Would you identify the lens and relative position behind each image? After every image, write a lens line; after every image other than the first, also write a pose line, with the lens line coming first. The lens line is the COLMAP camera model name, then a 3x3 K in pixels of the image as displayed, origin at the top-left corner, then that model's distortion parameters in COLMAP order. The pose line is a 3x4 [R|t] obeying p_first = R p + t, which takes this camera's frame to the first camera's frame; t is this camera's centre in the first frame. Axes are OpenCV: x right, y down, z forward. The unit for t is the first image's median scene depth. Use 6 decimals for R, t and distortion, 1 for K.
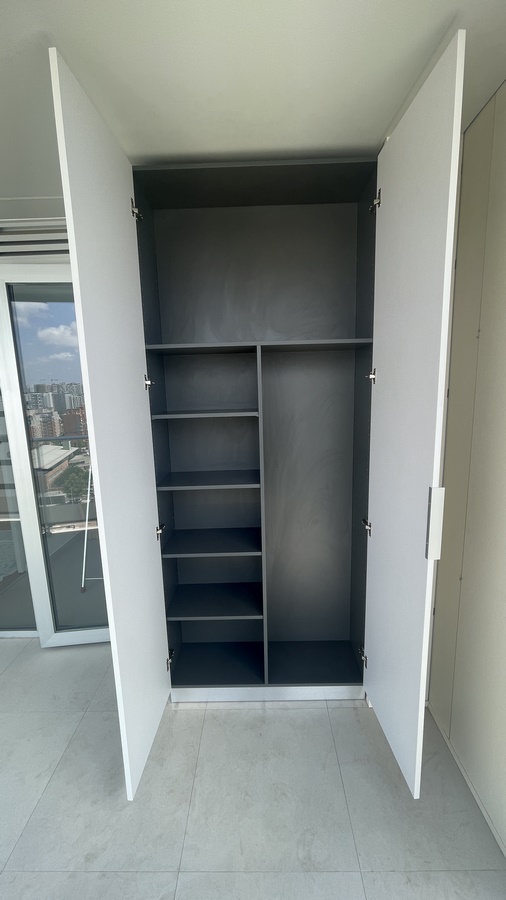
lens RADIAL K [[359.8, 0, 254.3], [0, 359.8, 452.2], [0, 0, 1]] dist [-0.000415, -0.000225]
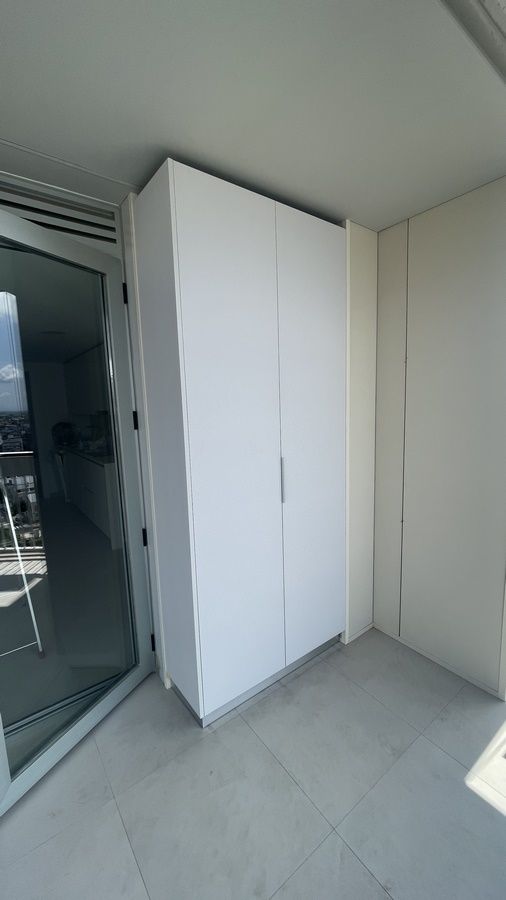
lens RADIAL K [[359.8, 0, 252.4], [0, 359.8, 448.2], [0, 0, 1]] dist [-0.000415, -0.000225]
pose [[0.791582, -0.083452, 0.605337, -0.929544], [0.117485, 0.992934, -0.016745, -0.004100], [-0.599663, 0.084373, 0.795793, 0.164451]]
